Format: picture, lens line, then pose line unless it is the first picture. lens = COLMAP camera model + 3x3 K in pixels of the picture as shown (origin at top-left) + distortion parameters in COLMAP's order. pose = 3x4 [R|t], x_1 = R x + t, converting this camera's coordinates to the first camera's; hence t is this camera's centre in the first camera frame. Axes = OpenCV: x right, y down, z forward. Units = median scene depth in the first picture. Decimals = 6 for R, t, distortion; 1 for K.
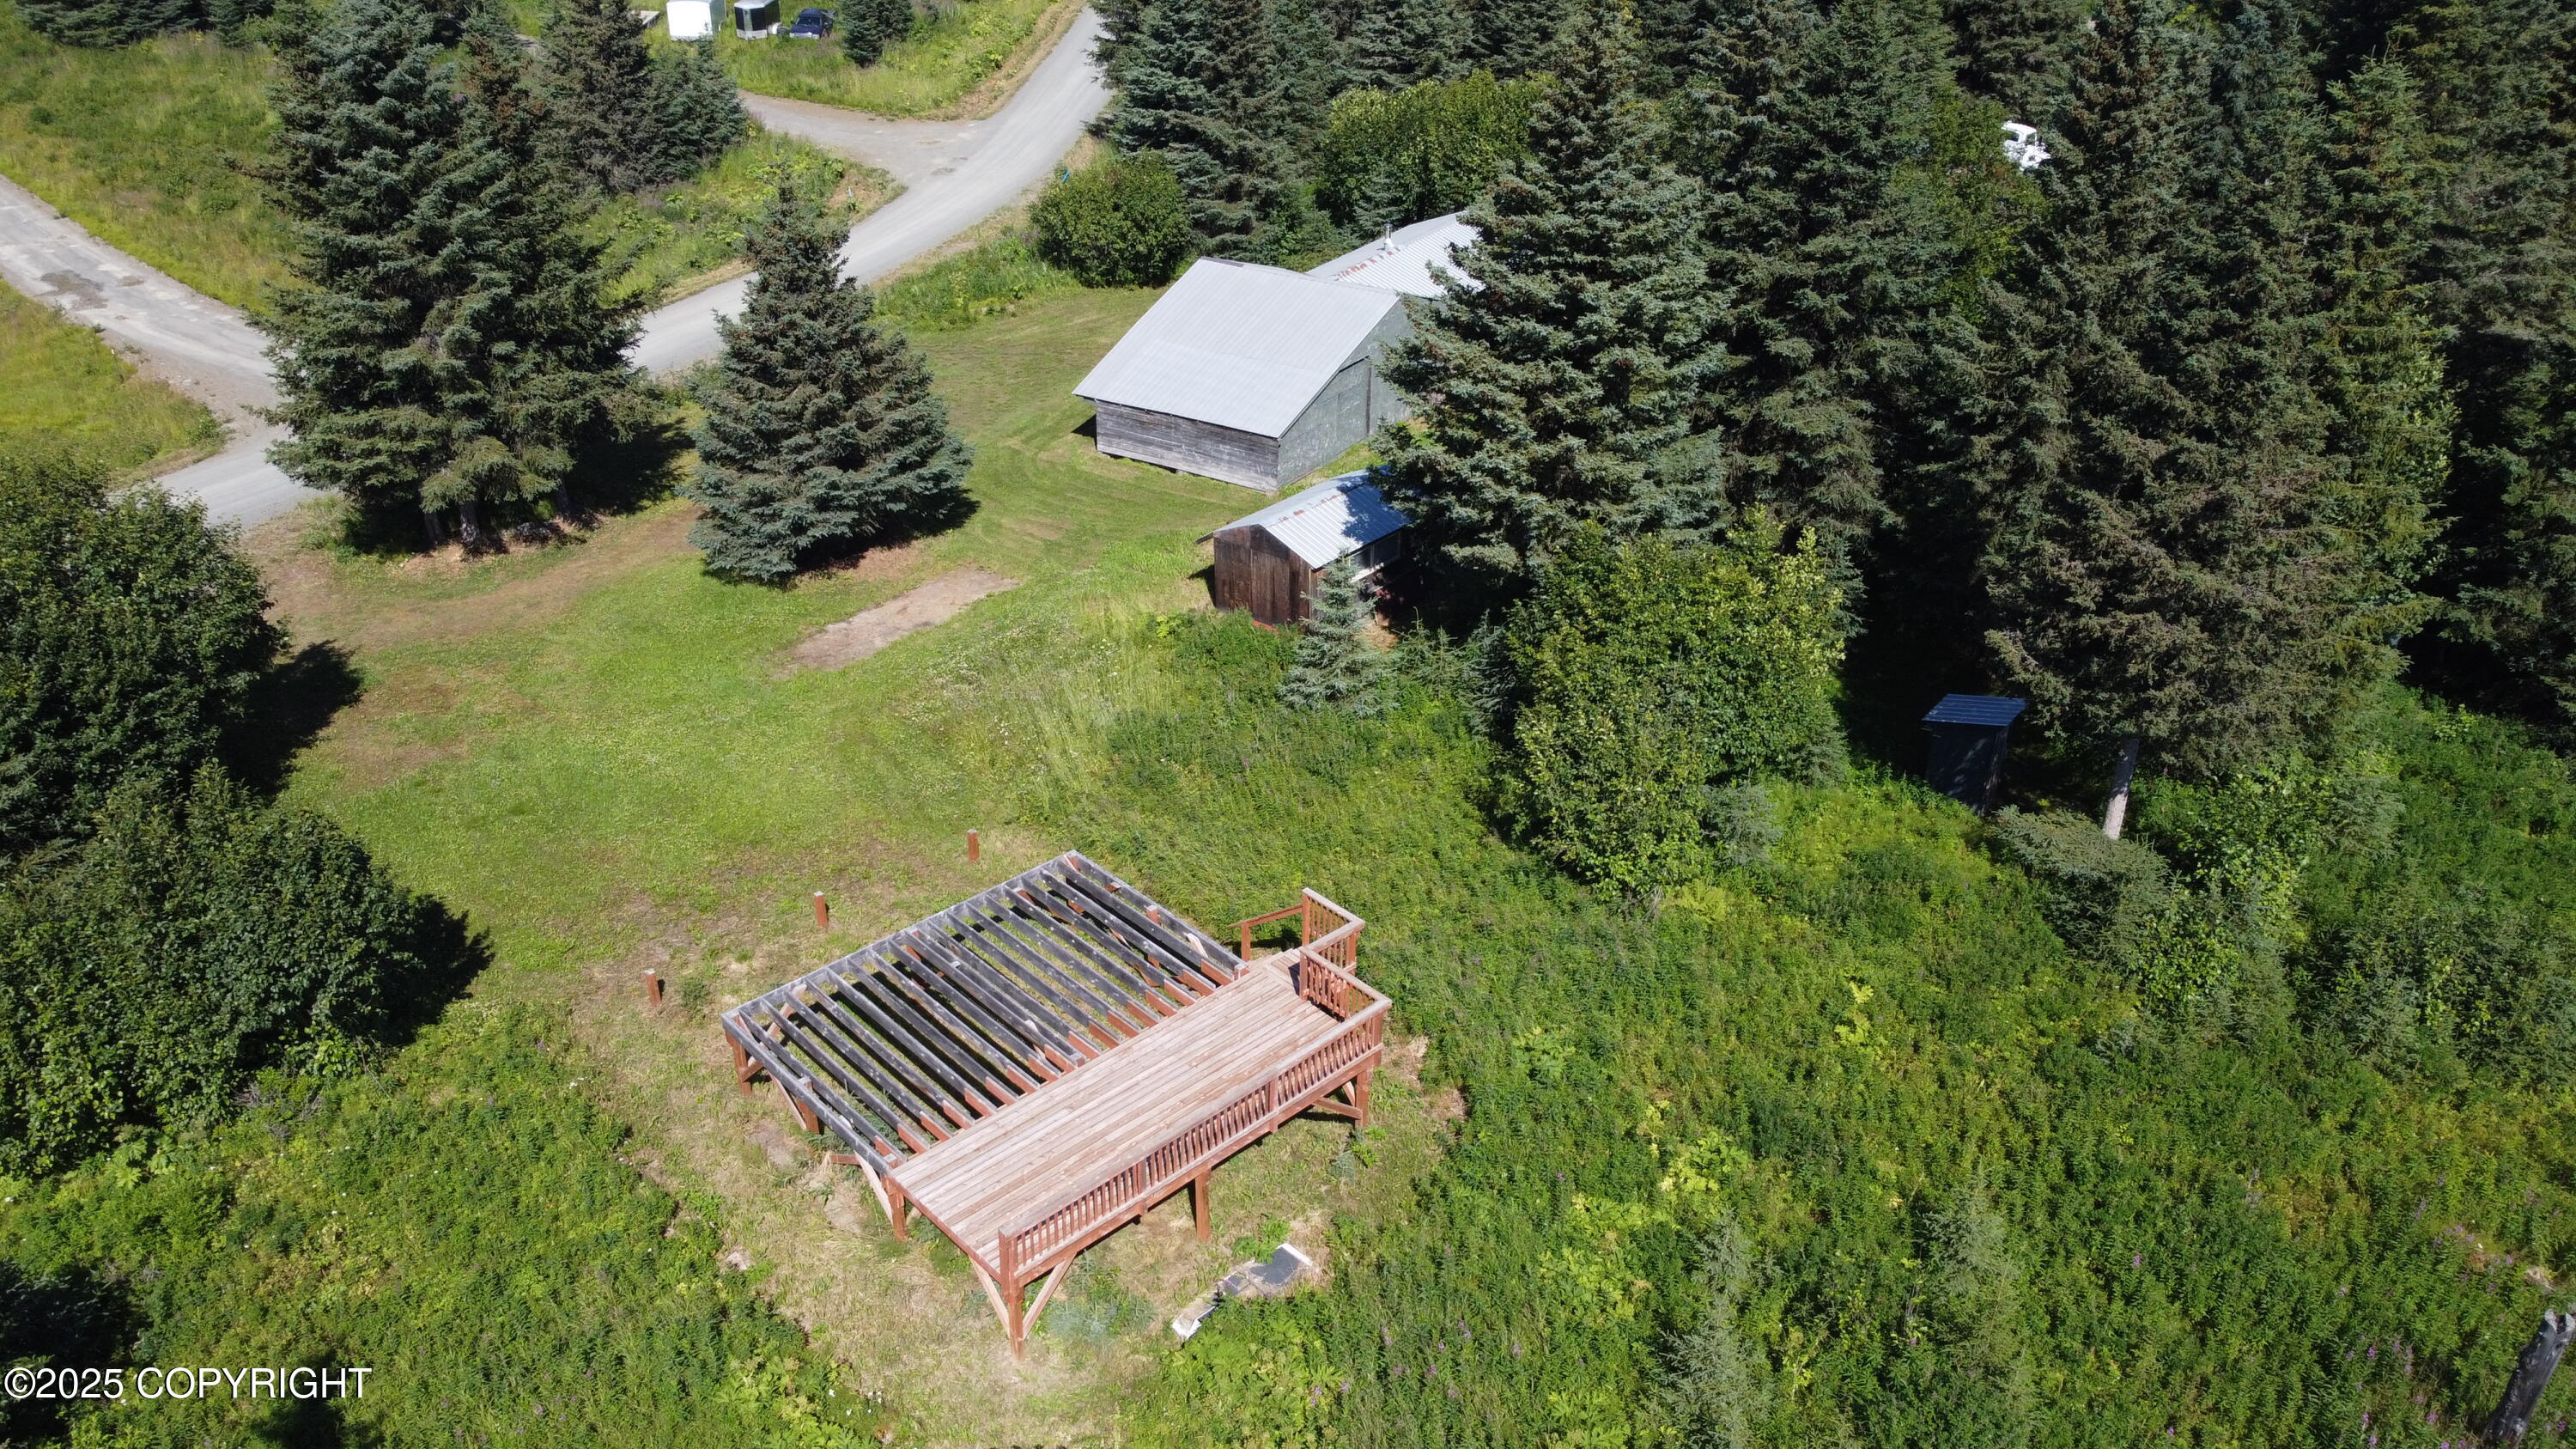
lens RADIAL K [[1962.9, 0, 1288.0], [0, 1962.9, 724.5], [0, 0, 1]] dist [-0.005651, -0.008175]
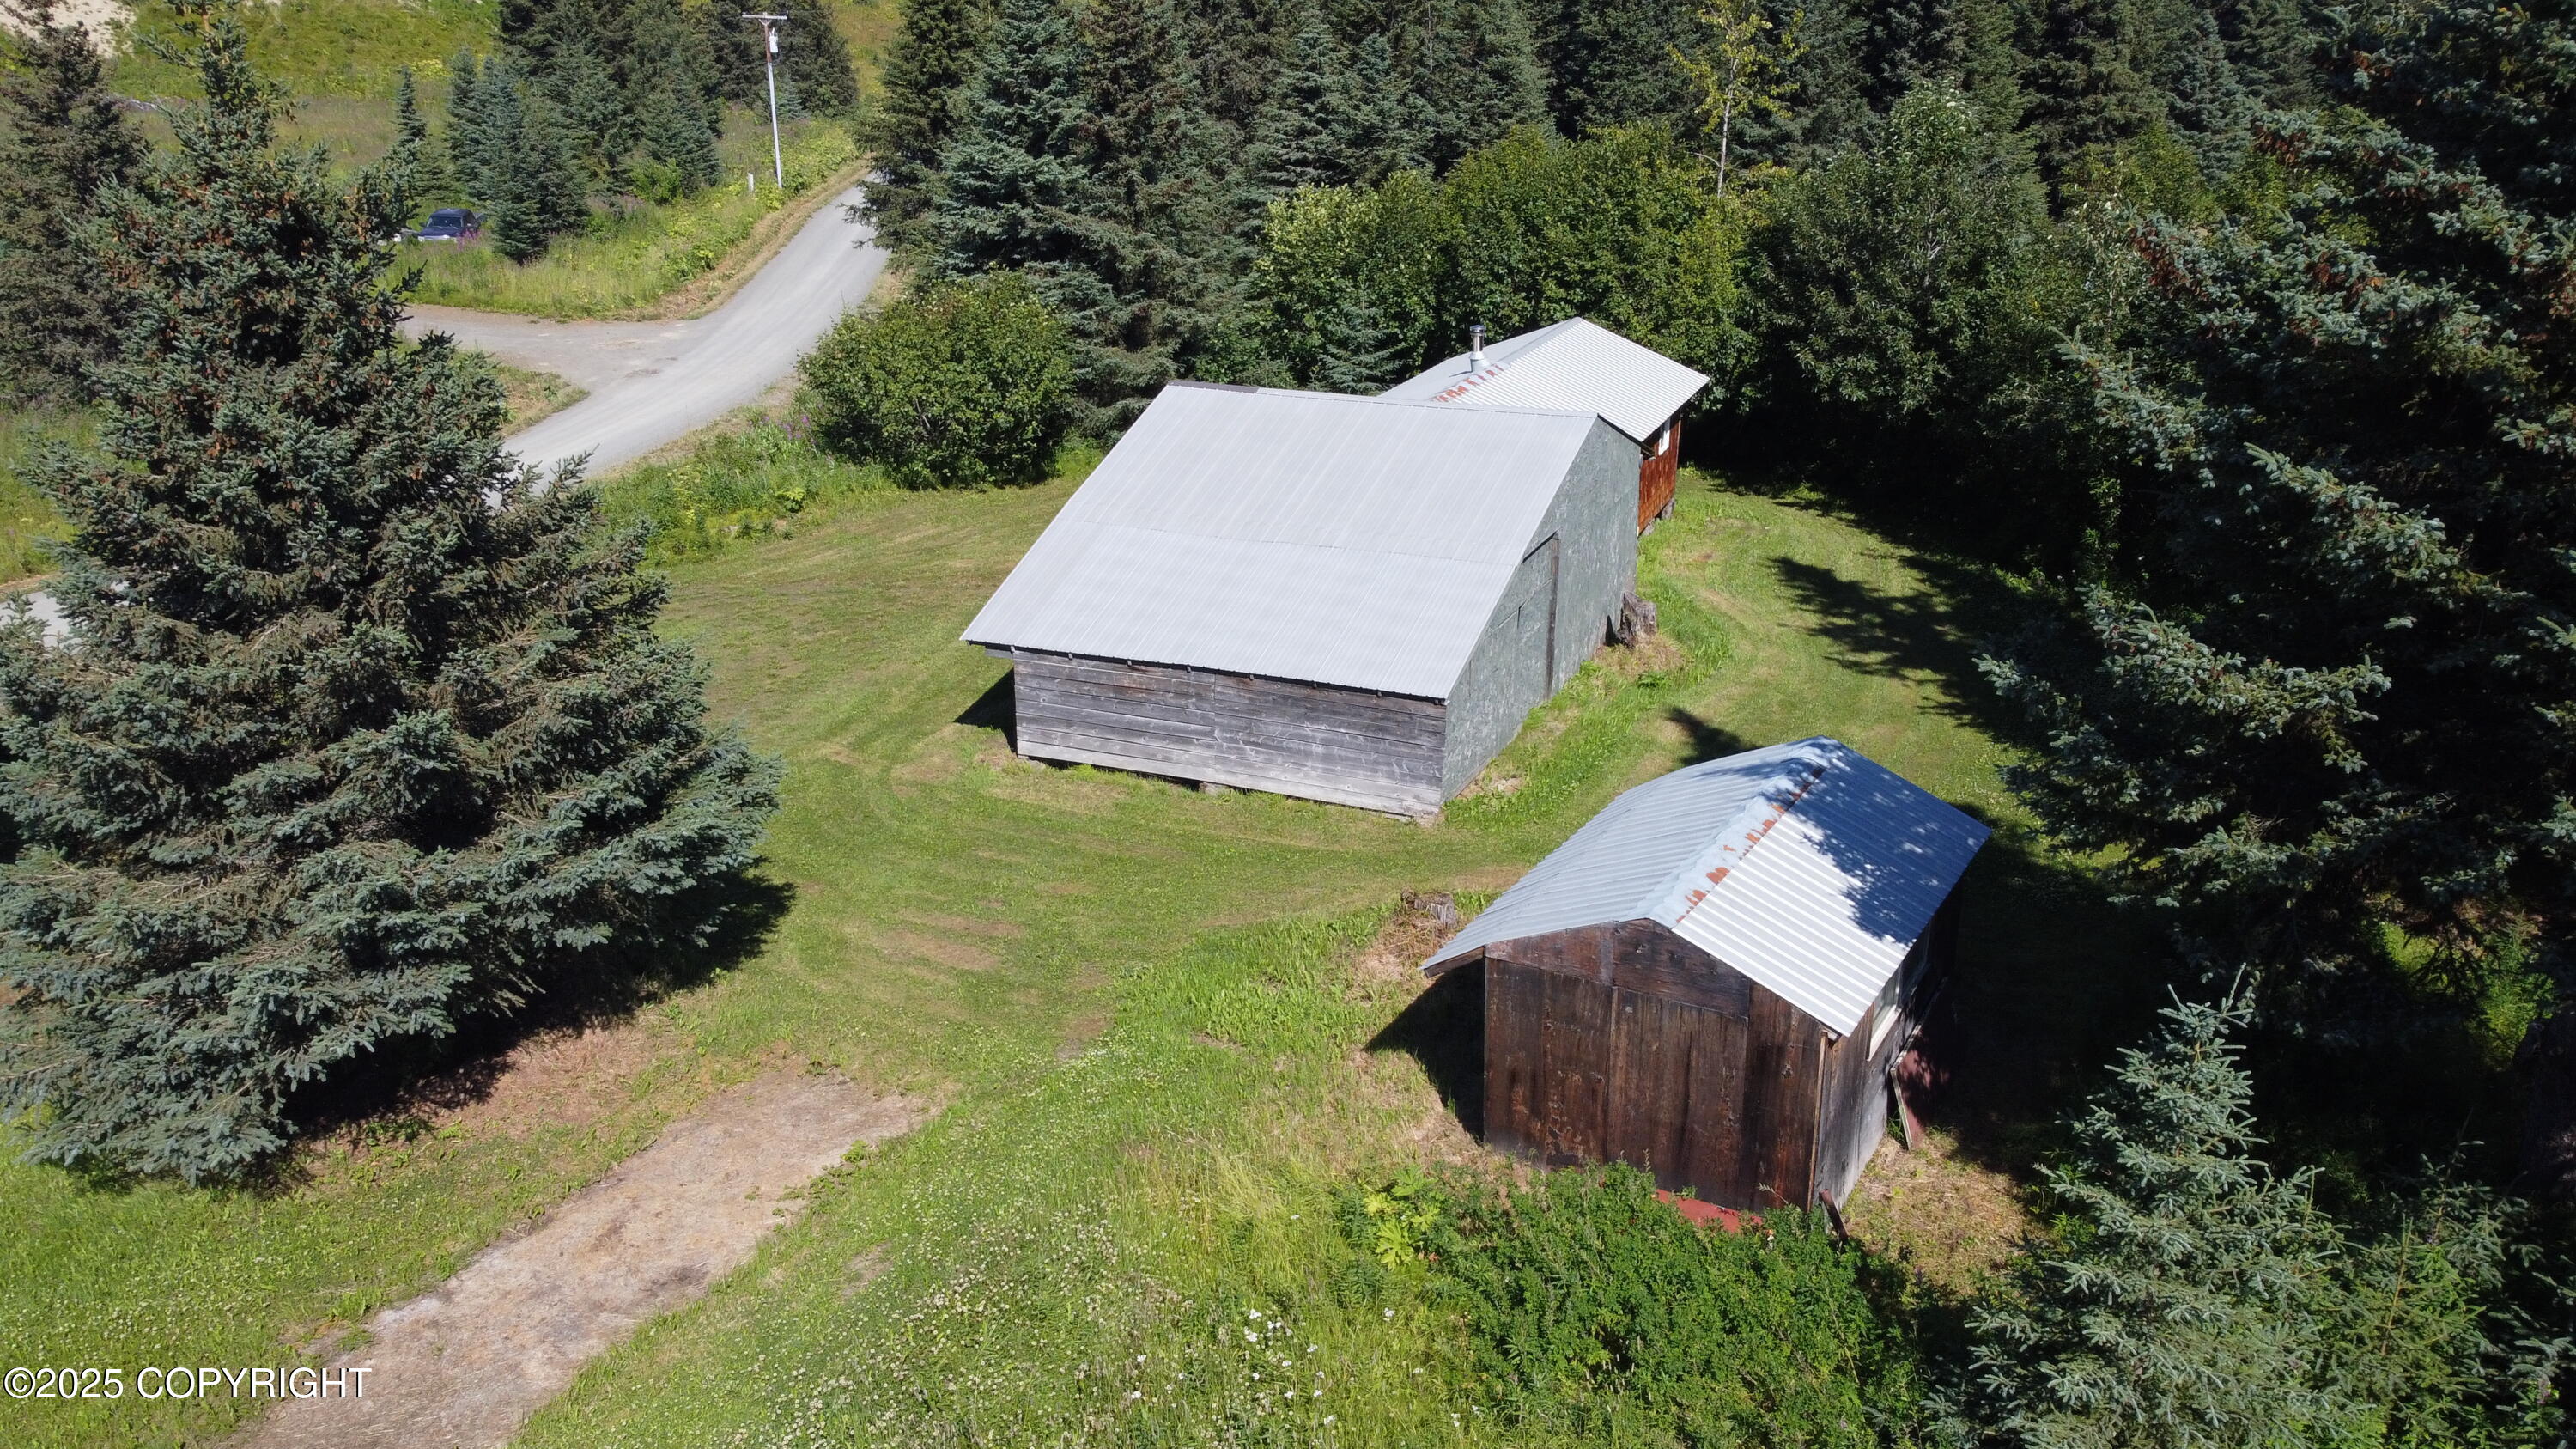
lens RADIAL K [[1962.9, 0, 1288.0], [0, 1962.9, 724.5], [0, 0, 1]] dist [-0.005651, -0.008175]
pose [[0.986953, -0.063207, 0.148080, -0.096861], [0.084672, 0.986028, -0.143458, -0.068695], [-0.136944, 0.154124, 0.978515, 0.492816]]
